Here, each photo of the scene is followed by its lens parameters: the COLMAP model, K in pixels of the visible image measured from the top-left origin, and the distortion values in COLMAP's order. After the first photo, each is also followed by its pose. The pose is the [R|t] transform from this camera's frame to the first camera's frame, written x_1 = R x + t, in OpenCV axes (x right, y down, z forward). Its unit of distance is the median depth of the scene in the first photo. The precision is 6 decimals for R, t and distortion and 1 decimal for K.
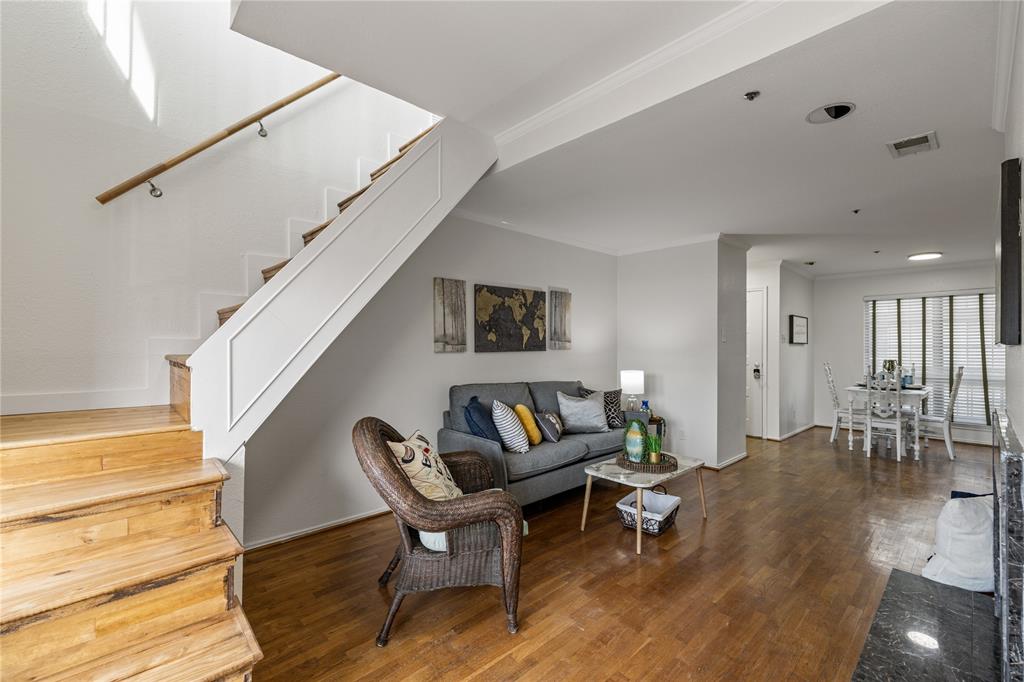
lens RADIAL K [[437.7, 0, 501.8], [0, 437.7, 338.9], [0, 0, 1]] dist [0.000450, 0.000798]
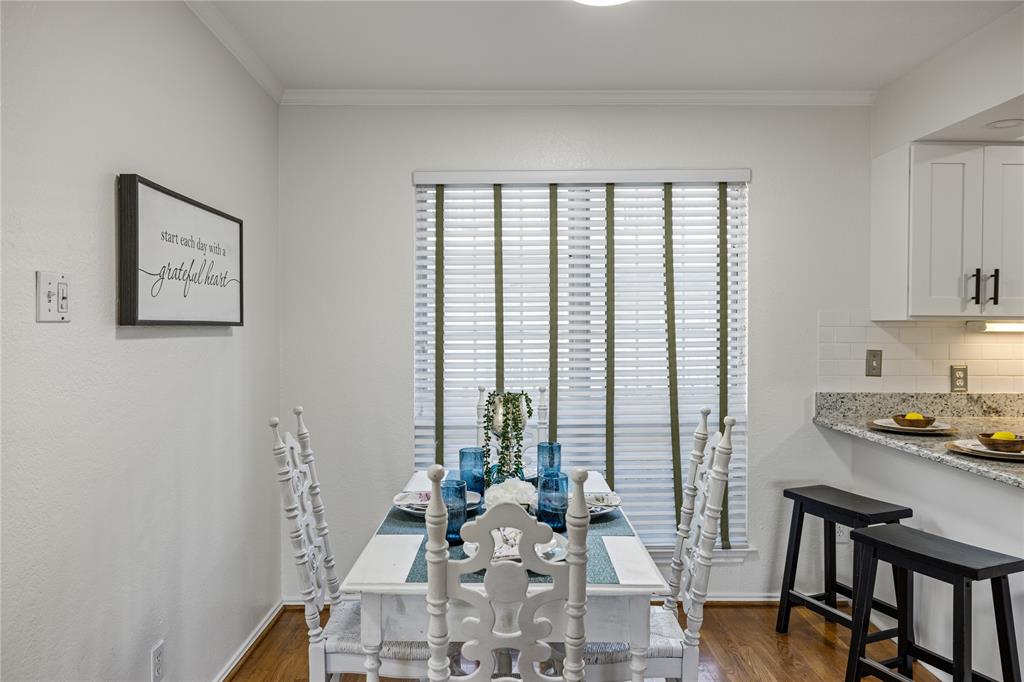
lens RADIAL K [[682.7, 0, 502.7], [0, 682.7, 332.8], [0, 0, 1]] dist [-0.009040, 0.008411]
pose [[0.668634, -0.015632, 0.743428, 0.780381], [-0.005046, 0.999661, 0.025557, 0.007358], [-0.743575, -0.020840, 0.668328, 0.964942]]
